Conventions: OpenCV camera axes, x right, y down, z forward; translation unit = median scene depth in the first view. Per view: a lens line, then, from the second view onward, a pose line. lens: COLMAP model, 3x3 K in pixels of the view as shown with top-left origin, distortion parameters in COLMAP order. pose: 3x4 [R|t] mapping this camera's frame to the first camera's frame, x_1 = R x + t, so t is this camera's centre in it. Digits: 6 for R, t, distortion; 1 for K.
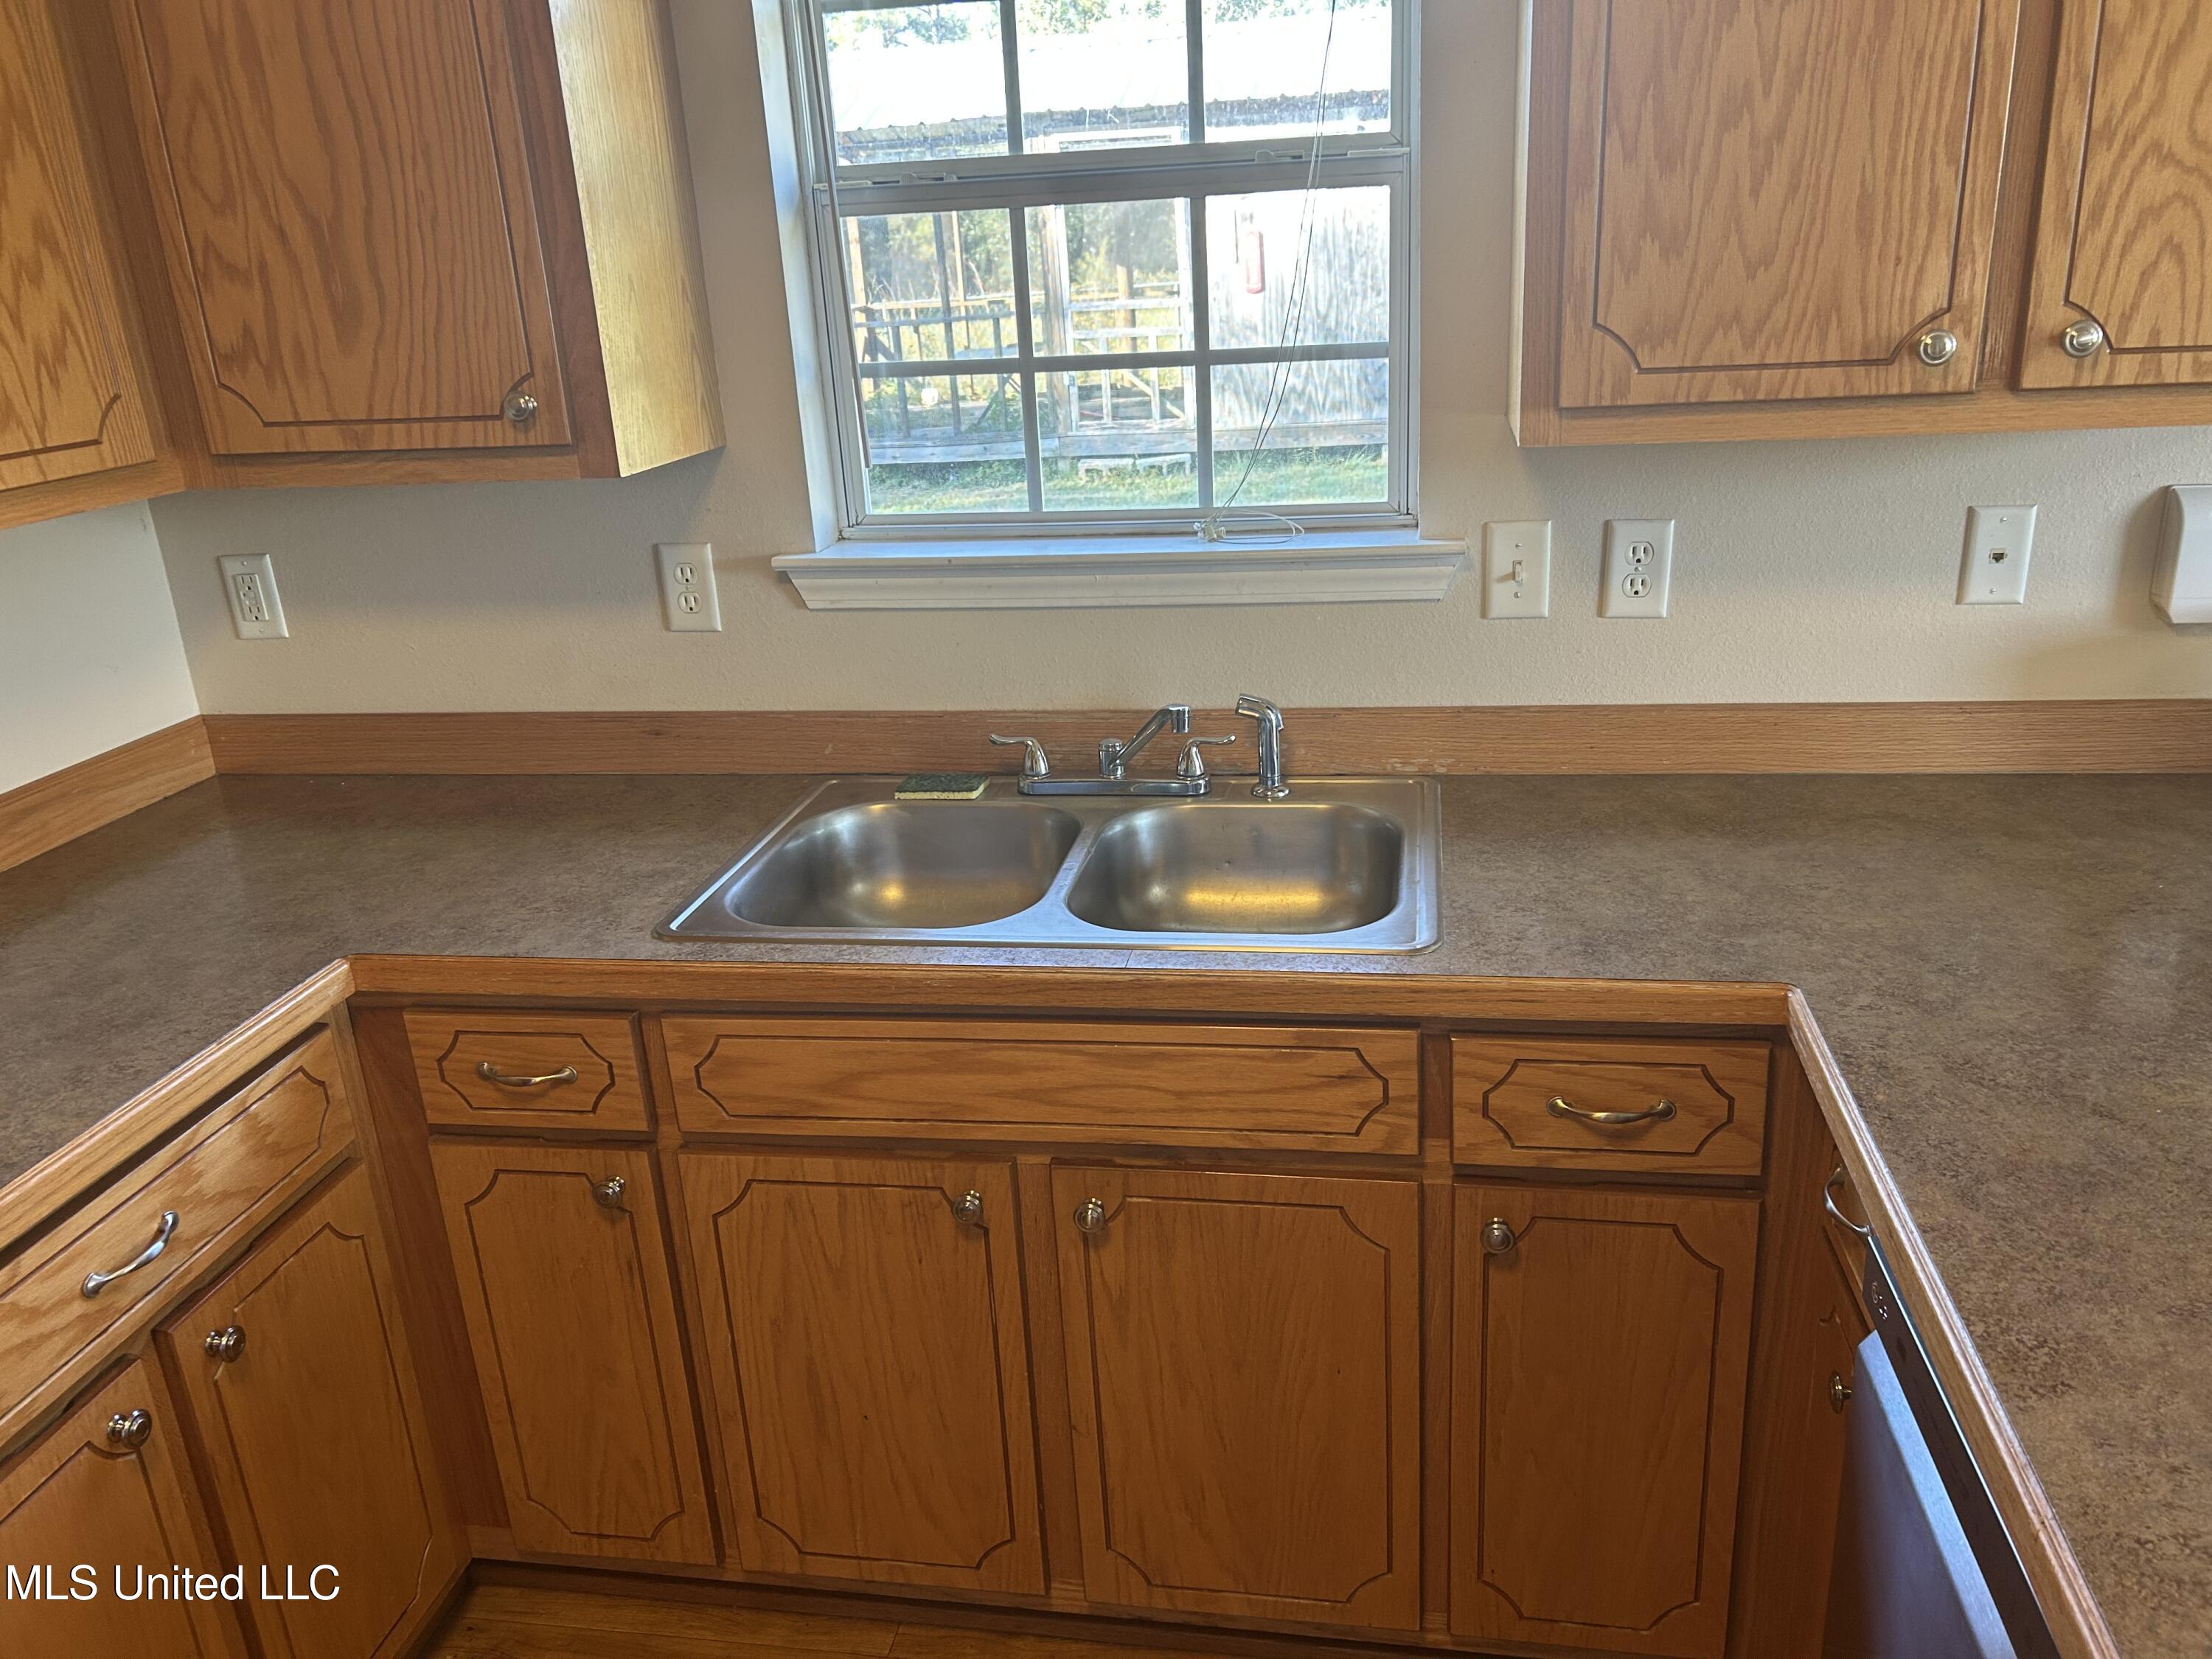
lens RADIAL K [[1668.2, 0, 1106.0], [0, 1668.2, 829.5], [0, 0, 1]] dist [0.042454, -0.052638]
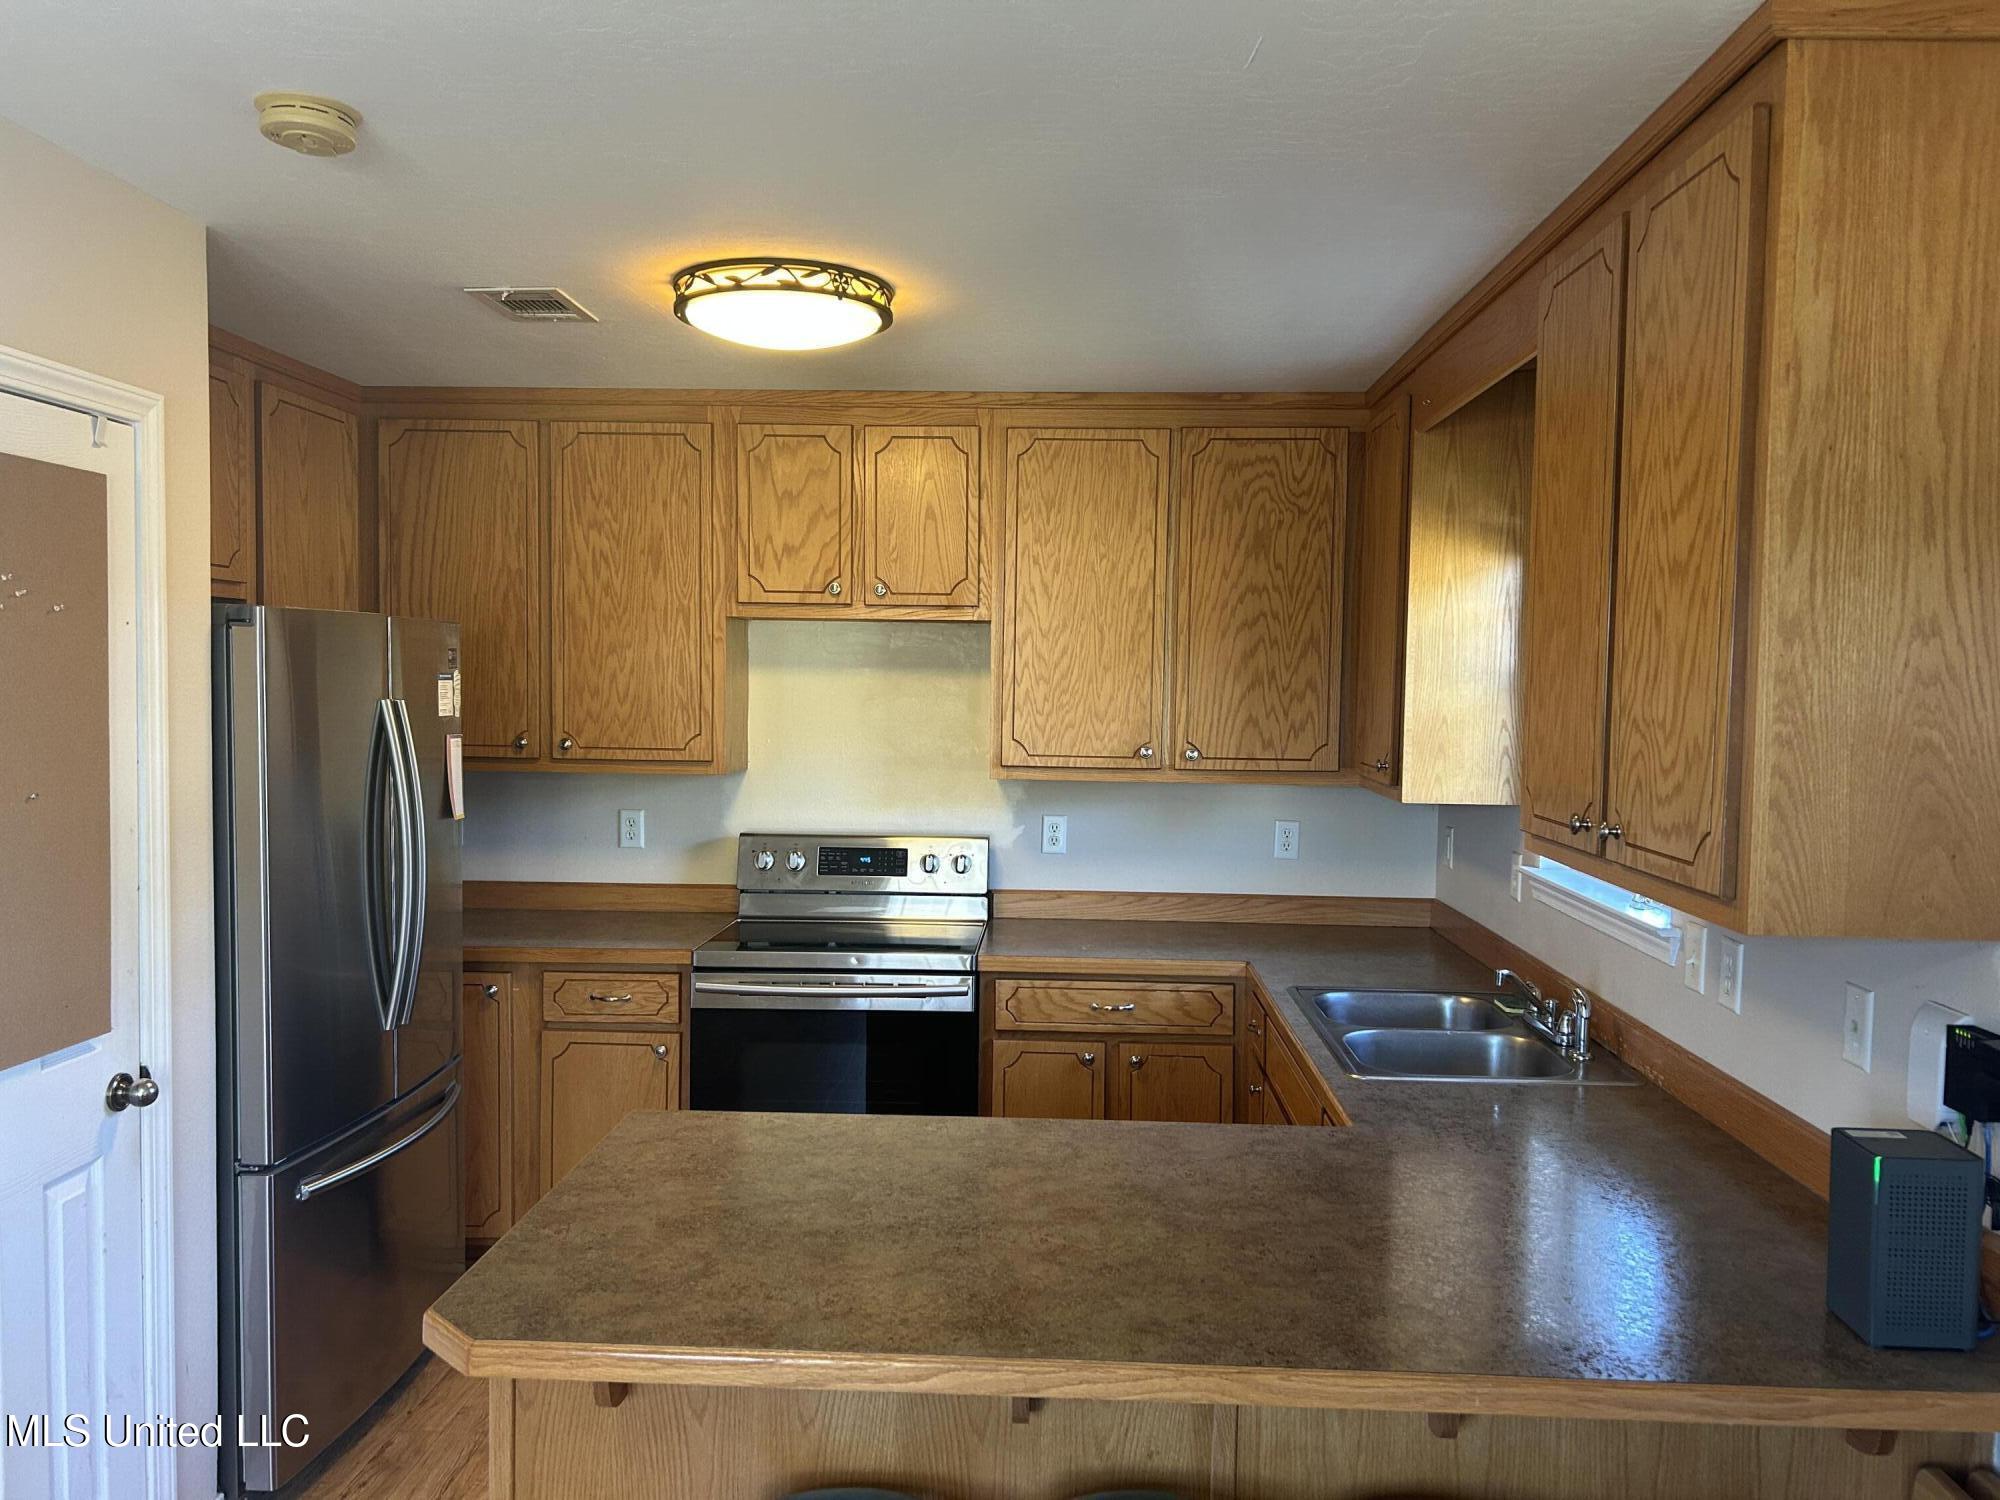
lens RADIAL K [[1508.3, 0, 1000.0], [0, 1508.3, 750.0], [0, 0, 1]] dist [0.042454, -0.052638]
pose [[0.123597, 0.106337, -0.986619, 1.686593], [-0.348670, 0.935502, 0.057149, -0.219610], [0.929060, 0.336941, 0.152702, 0.207094]]
